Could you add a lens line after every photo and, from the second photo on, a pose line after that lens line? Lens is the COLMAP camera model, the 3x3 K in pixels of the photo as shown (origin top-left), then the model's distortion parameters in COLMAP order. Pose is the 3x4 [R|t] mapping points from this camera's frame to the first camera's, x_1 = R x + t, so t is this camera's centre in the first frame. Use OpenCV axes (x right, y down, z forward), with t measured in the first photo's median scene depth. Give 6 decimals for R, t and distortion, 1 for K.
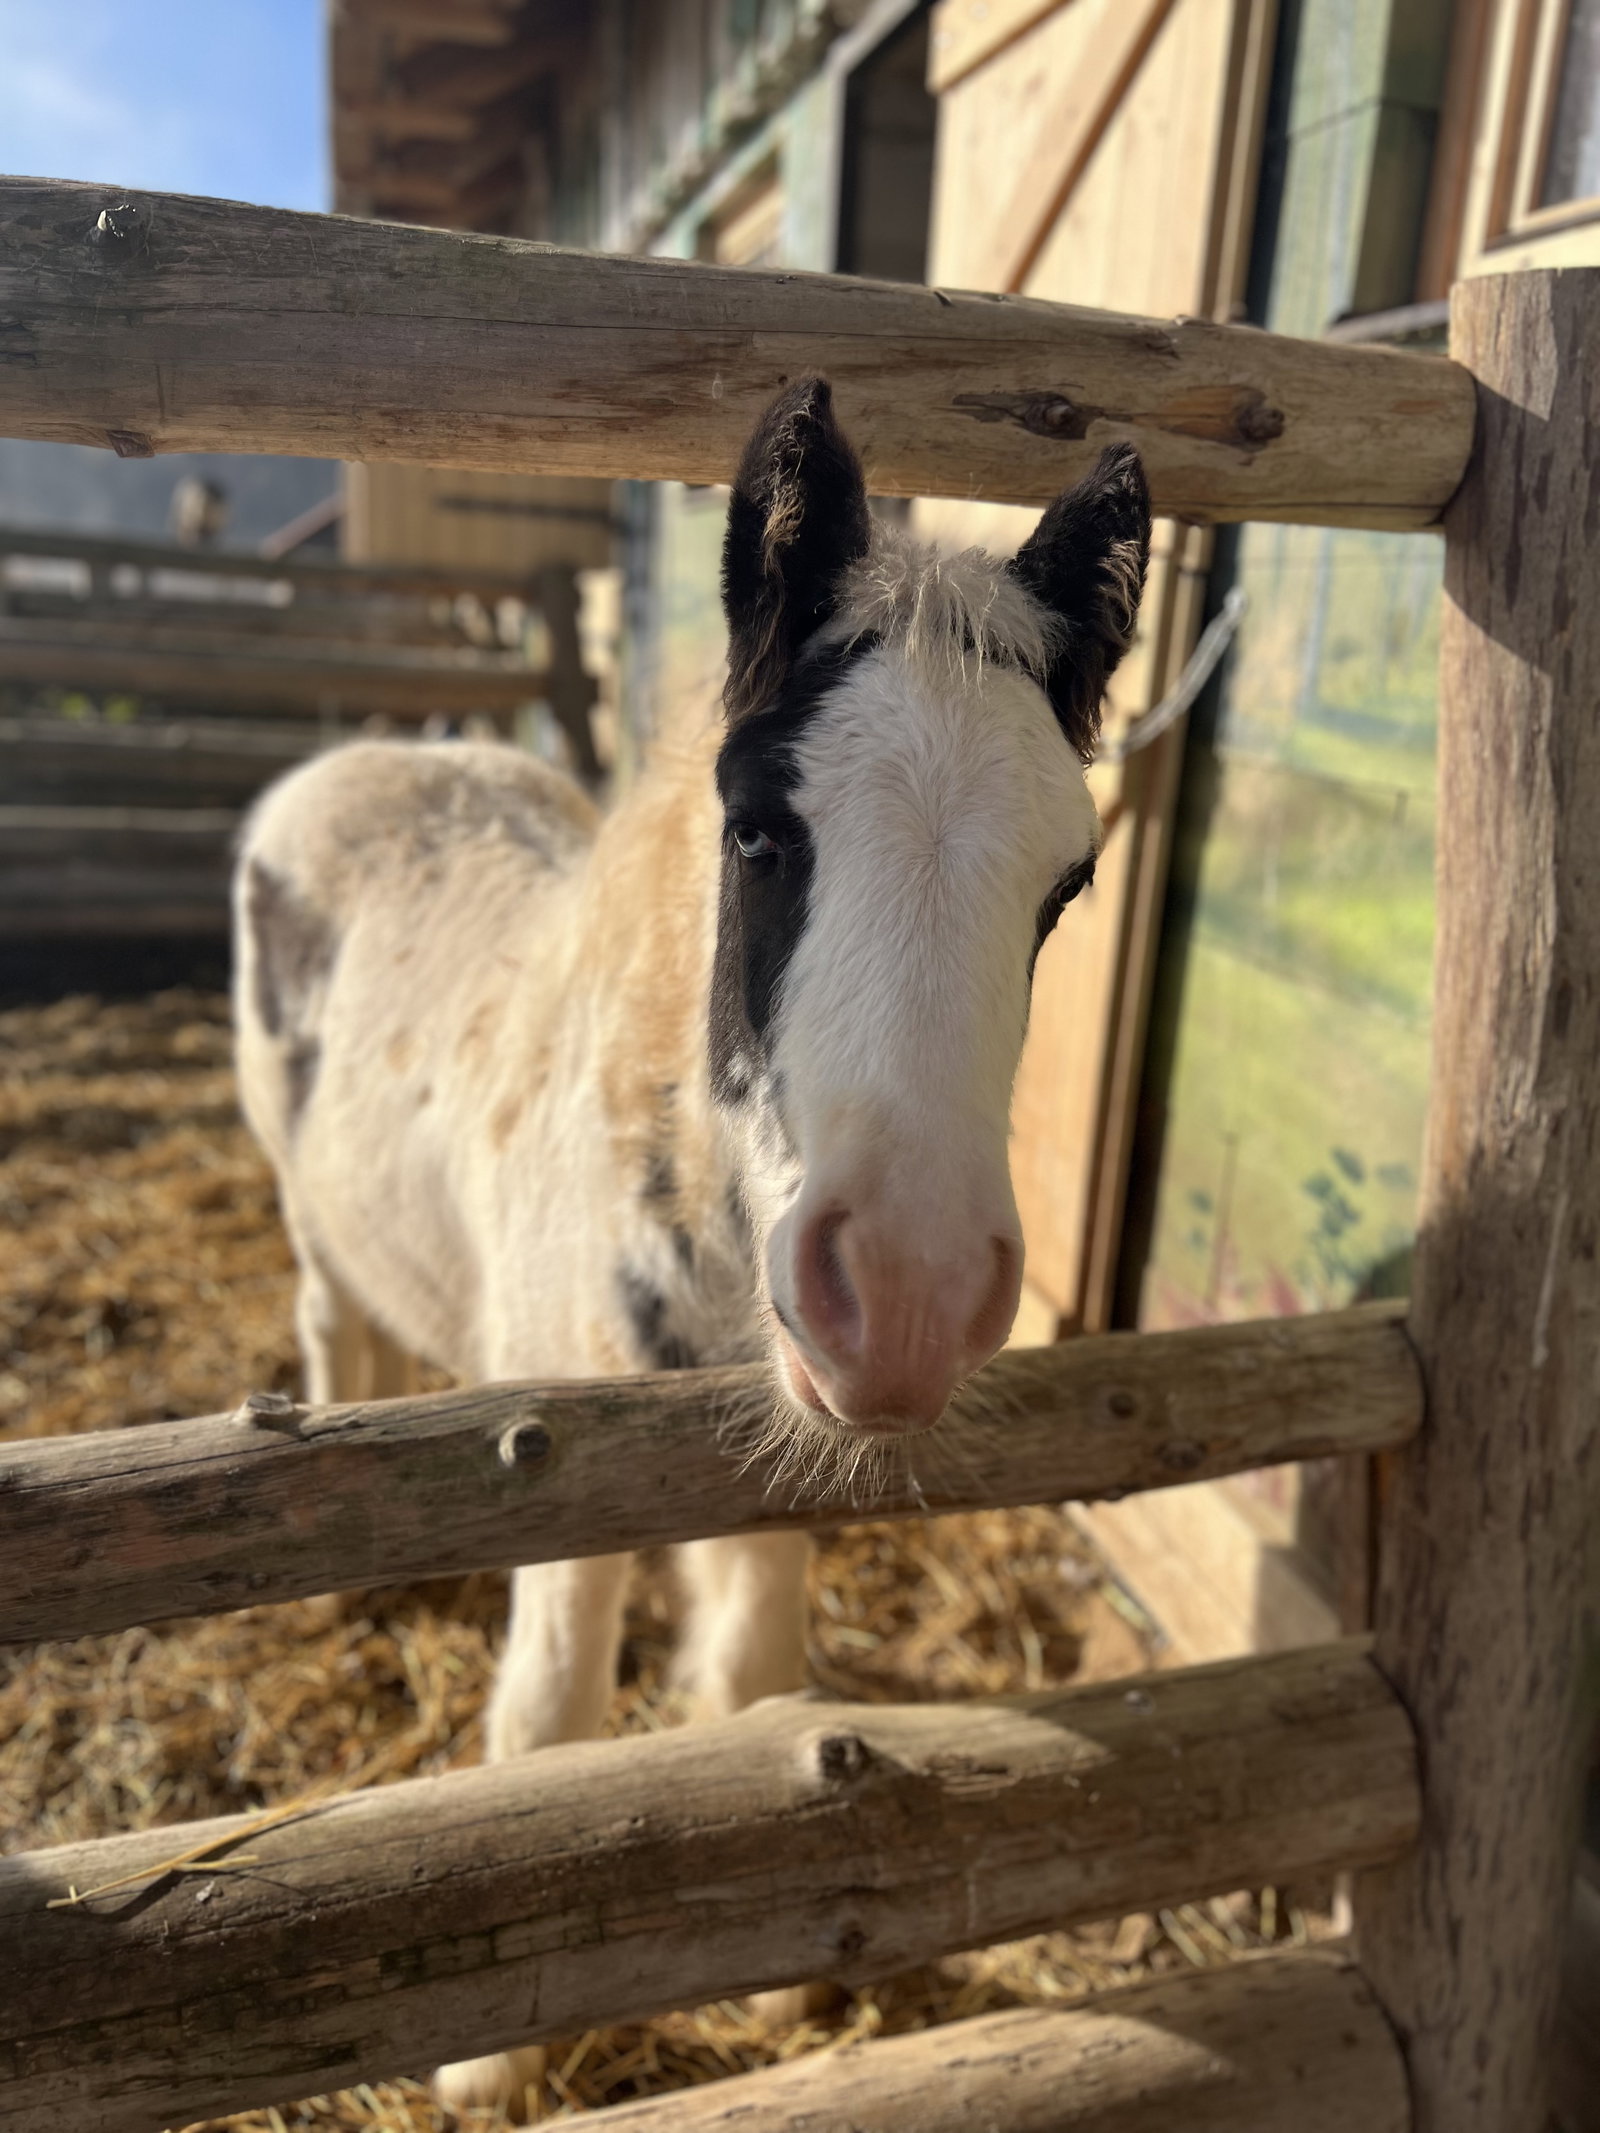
lens RADIAL K [[1696.8, 0, 807.4], [0, 1696.8, 1065.6], [0, 0, 1]] dist [0.090030, -0.086253]
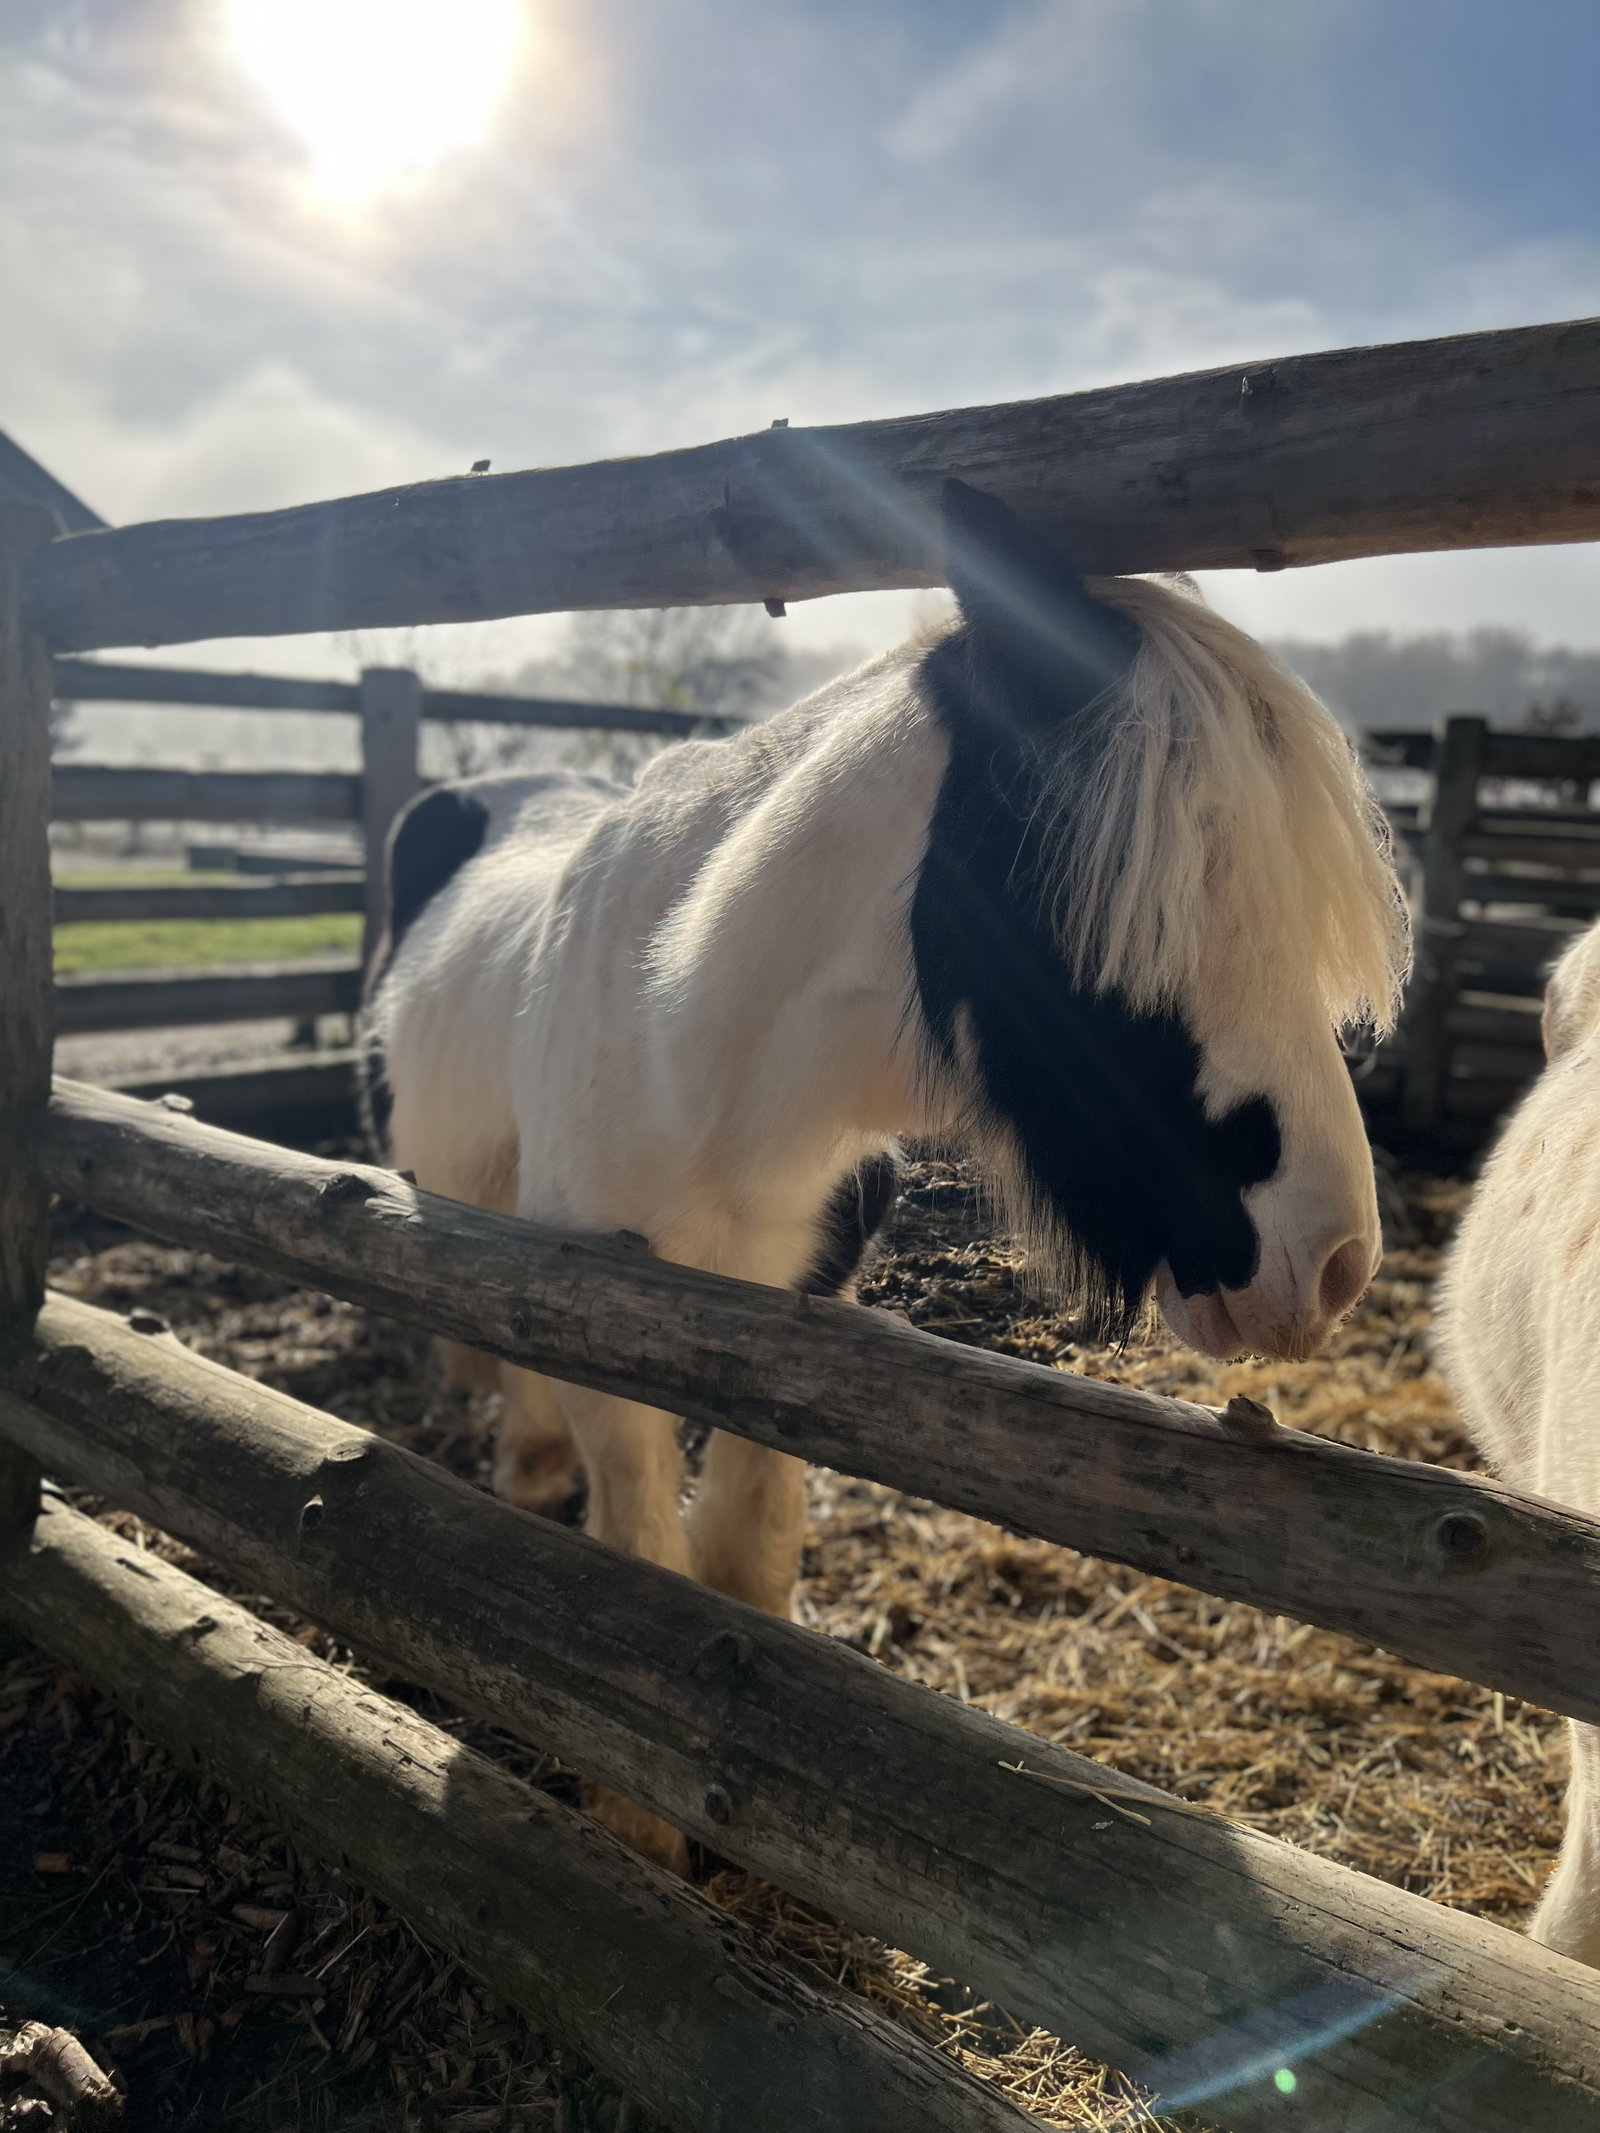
lens RADIAL K [[1696.8, 0, 807.4], [0, 1696.8, 1065.6], [0, 0, 1]] dist [0.090030, -0.086253]
pose [[0.539571, 0.105436, -0.835312, 0.405338], [-0.235331, 0.971471, -0.029390, 0.079256], [0.808382, 0.212433, 0.548990, 0.132559]]
